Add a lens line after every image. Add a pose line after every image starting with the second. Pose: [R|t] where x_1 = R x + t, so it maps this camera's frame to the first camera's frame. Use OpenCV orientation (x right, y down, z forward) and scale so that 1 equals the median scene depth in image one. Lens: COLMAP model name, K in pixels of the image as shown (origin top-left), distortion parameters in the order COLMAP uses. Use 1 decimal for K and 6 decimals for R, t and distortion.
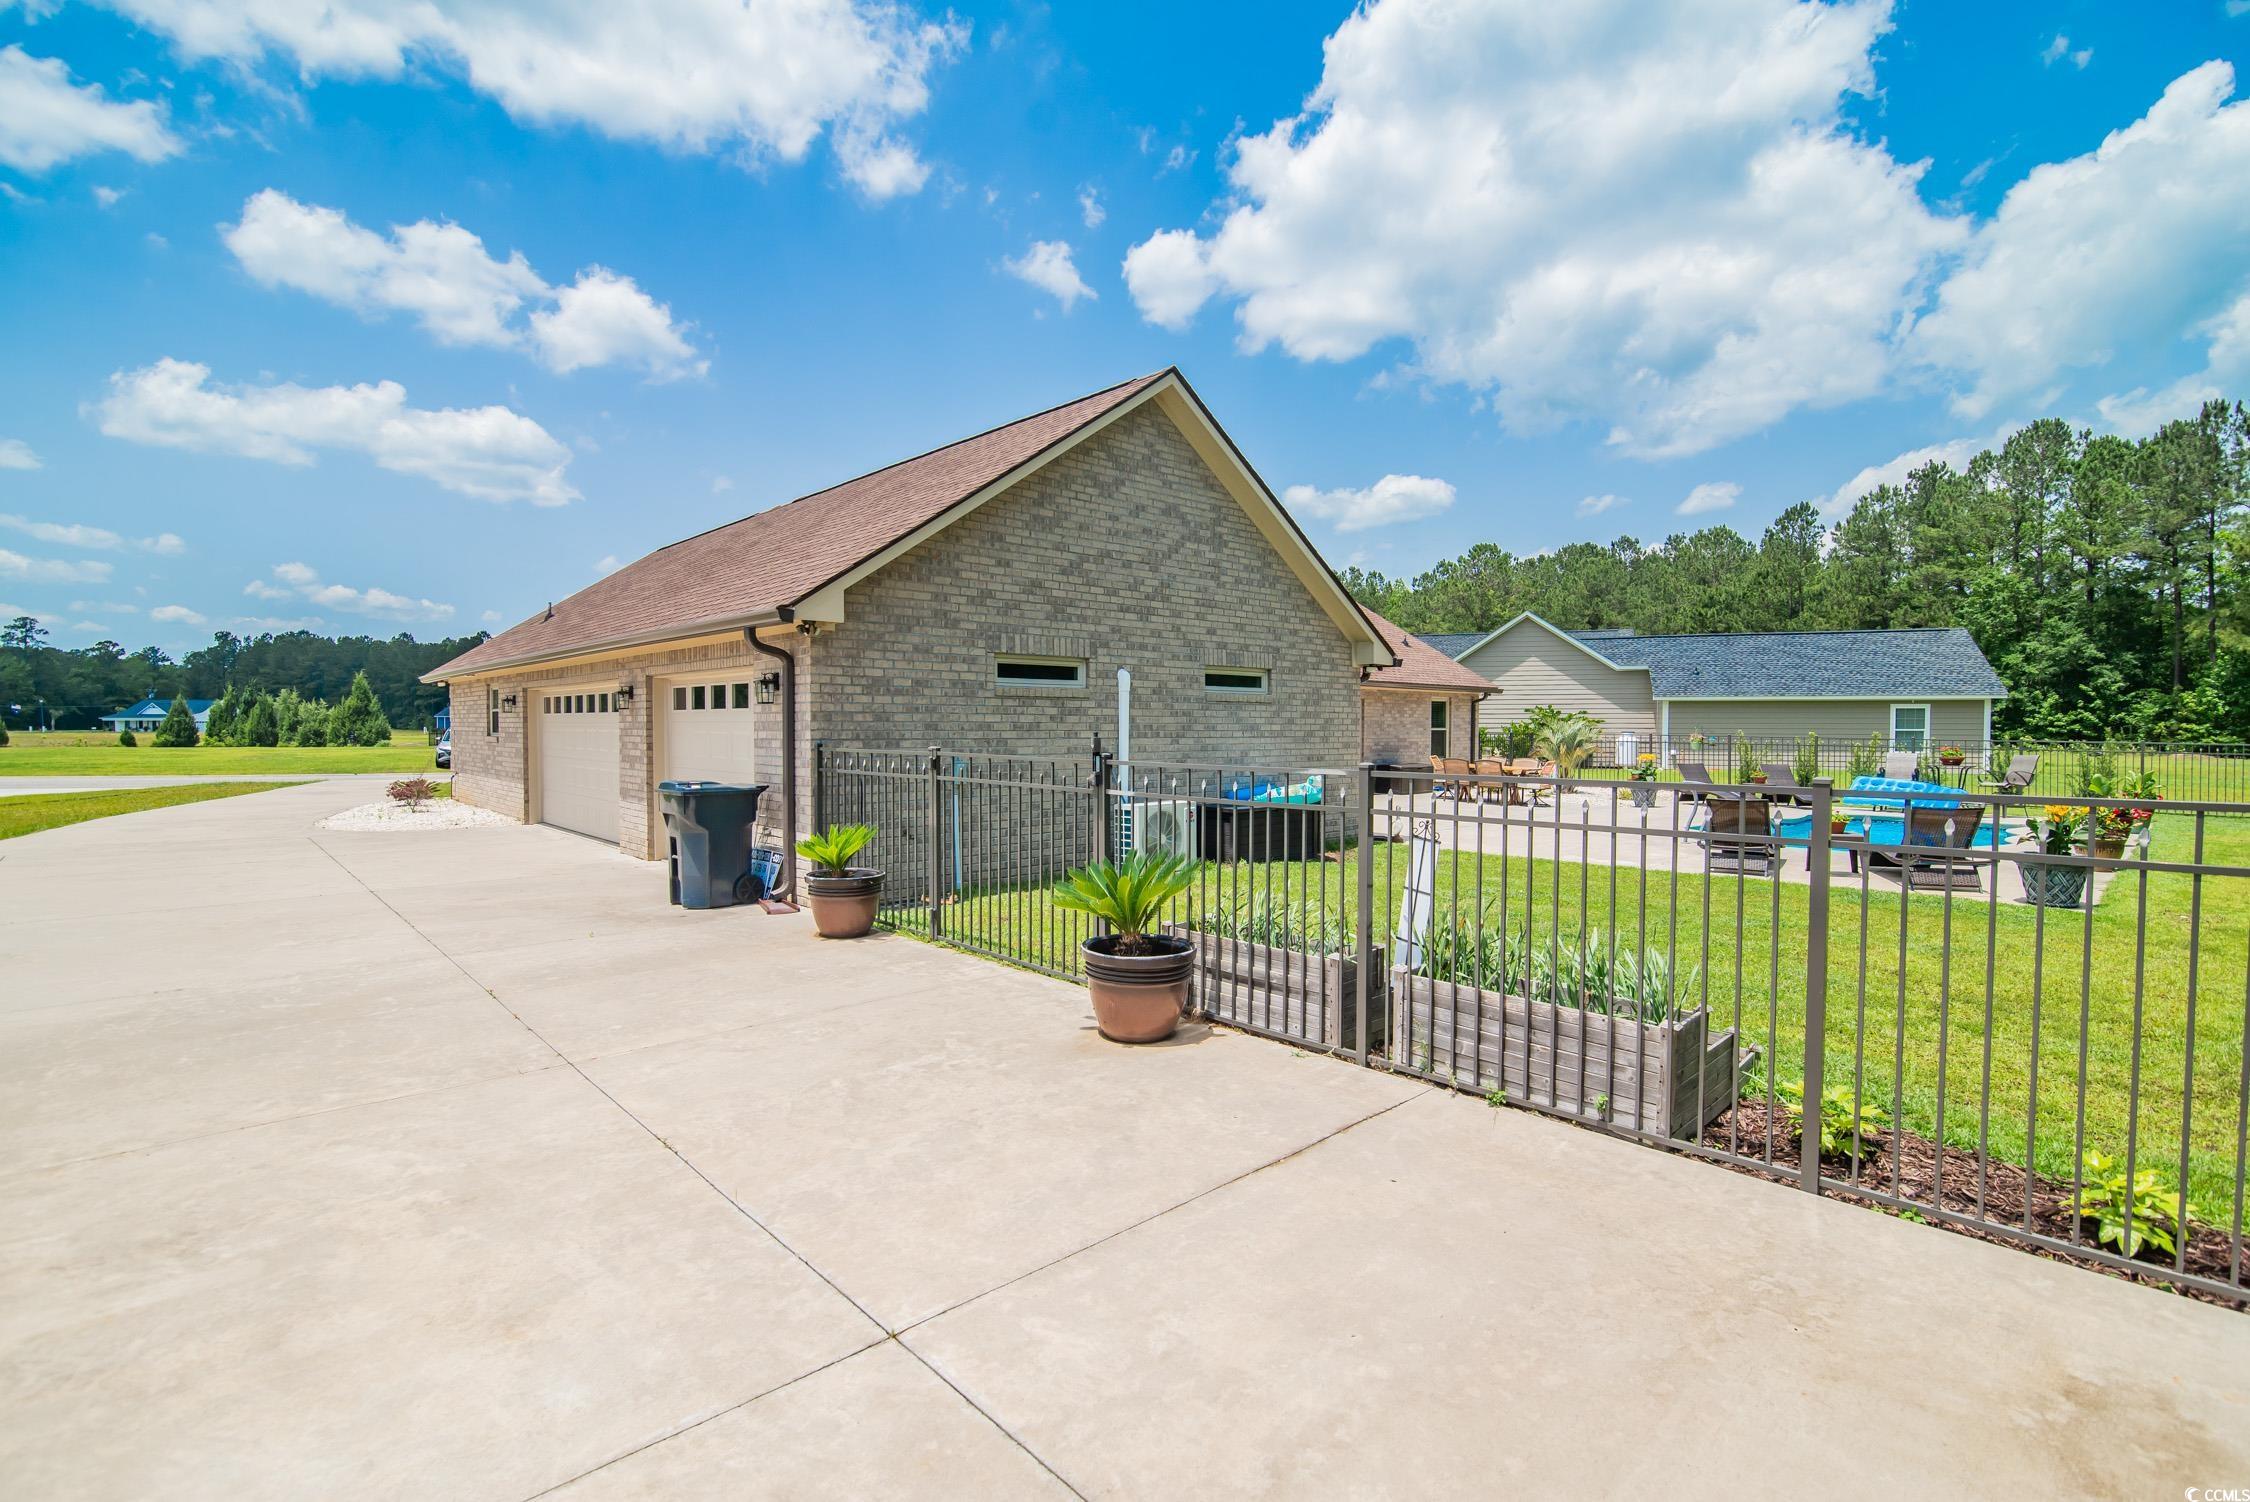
lens RADIAL K [[1045.4, 0, 1130.4], [0, 1045.4, 754.7], [0, 0, 1]] dist [-0.018634, -0.000080]
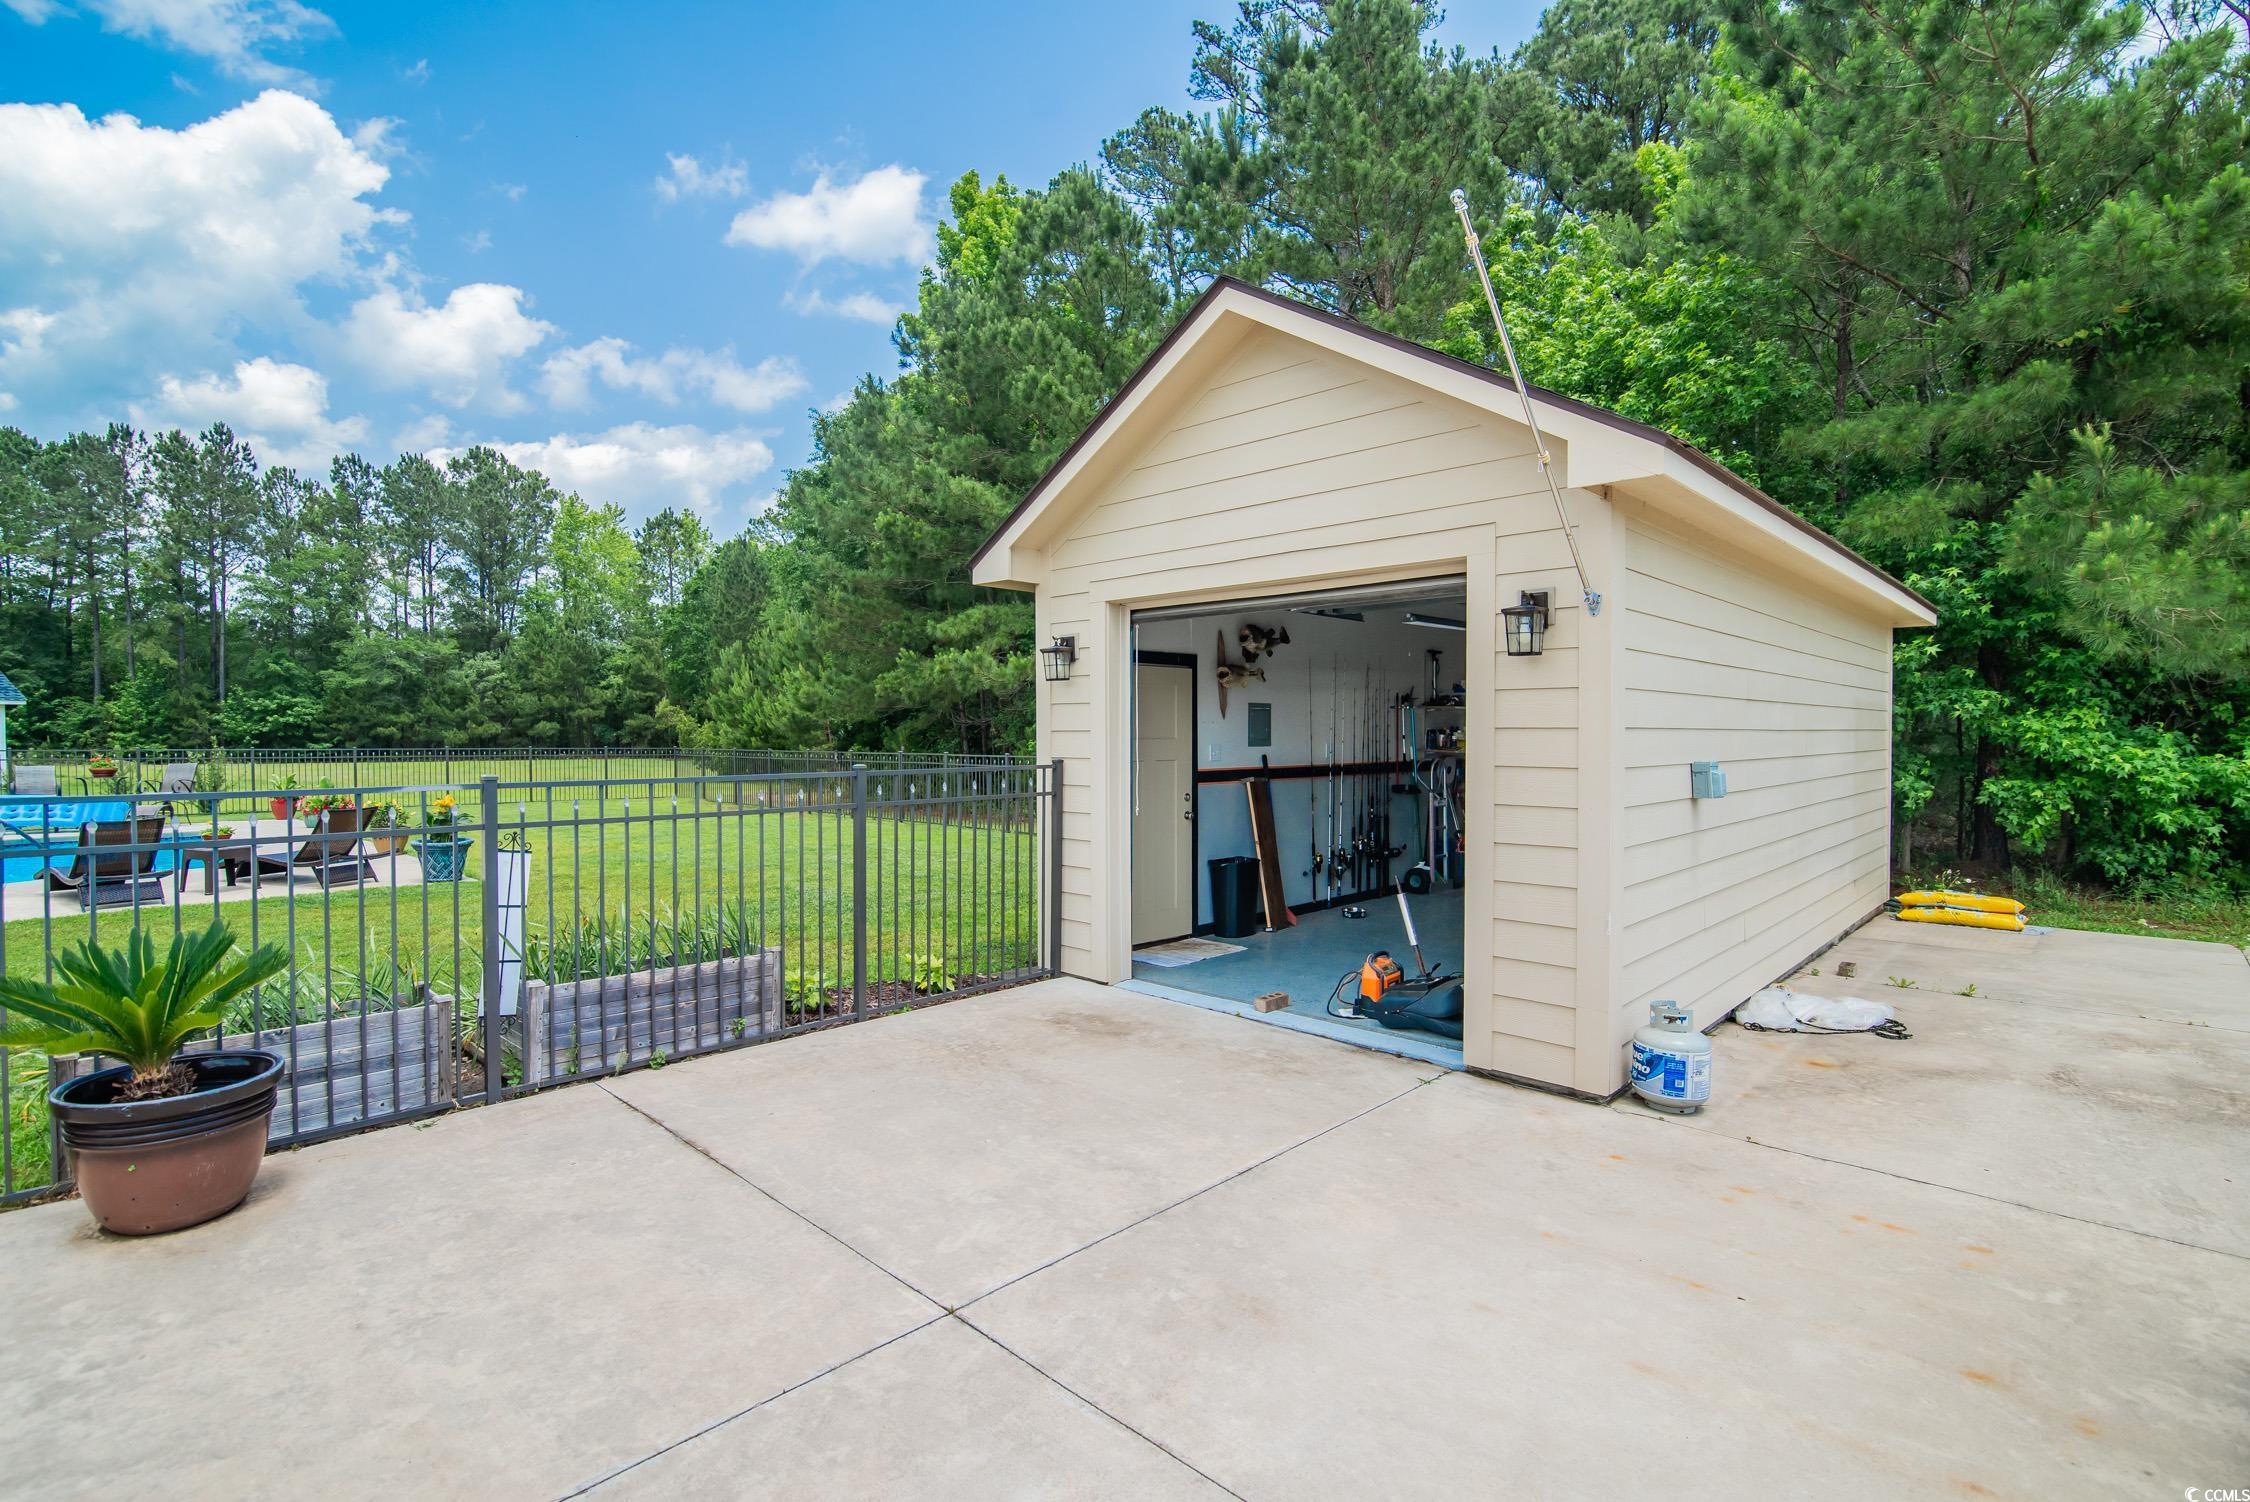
lens RADIAL K [[1045.4, 0, 1130.4], [0, 1045.4, 754.7], [0, 0, 1]] dist [-0.018634, -0.000080]
pose [[-0.057607, -0.022603, 0.998083, -1.359294], [0.031065, 0.999219, 0.024422, -0.026970], [-0.997856, 0.032412, -0.056860, 0.915081]]
